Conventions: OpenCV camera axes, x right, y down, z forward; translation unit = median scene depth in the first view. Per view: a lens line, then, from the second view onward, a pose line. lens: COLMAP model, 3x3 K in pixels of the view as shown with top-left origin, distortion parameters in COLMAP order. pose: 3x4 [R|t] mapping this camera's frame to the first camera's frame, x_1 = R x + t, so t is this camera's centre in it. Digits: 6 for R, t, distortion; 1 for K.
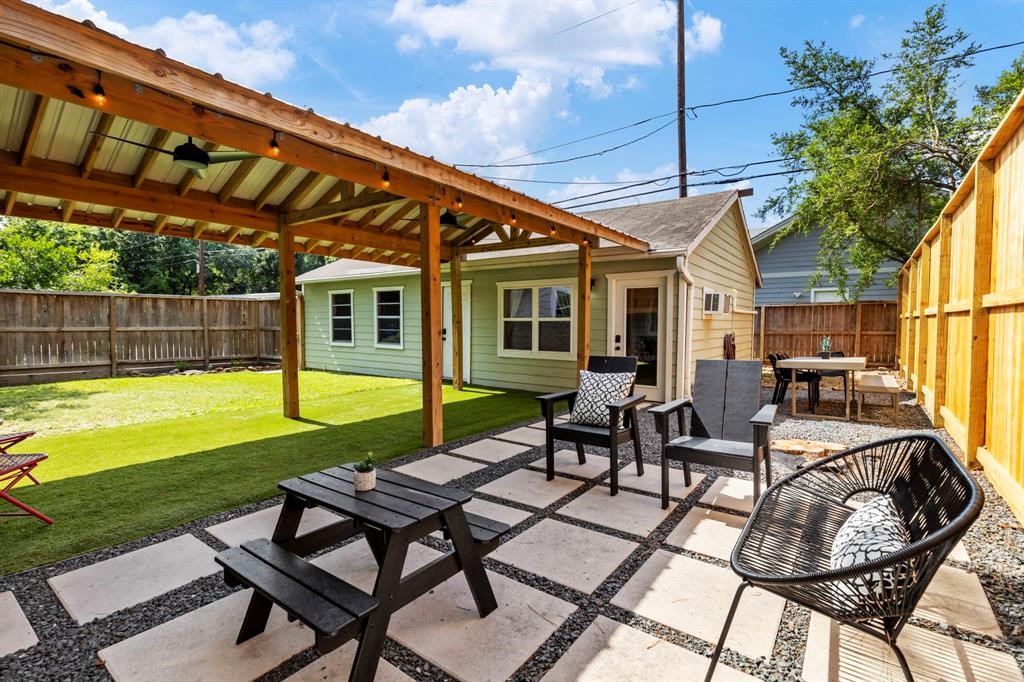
lens RADIAL K [[465.7, 0, 515.1], [0, 465.7, 341.3], [0, 0, 1]] dist [0.010562, -0.000040]
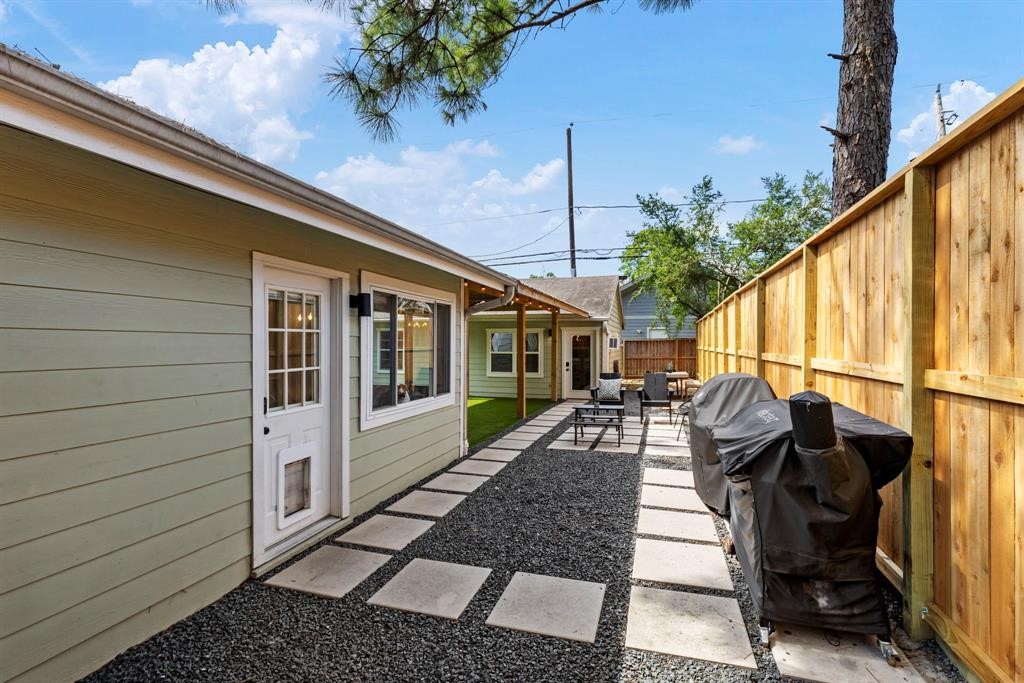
lens RADIAL K [[465.7, 0, 515.1], [0, 465.7, 341.8], [0, 0, 1]] dist [0.010562, -0.000040]
pose [[0.947796, -0.001421, 0.318874, -0.378558], [0.016119, 0.998925, -0.043457, -0.012393], [-0.318469, 0.046328, 0.946800, -0.430343]]
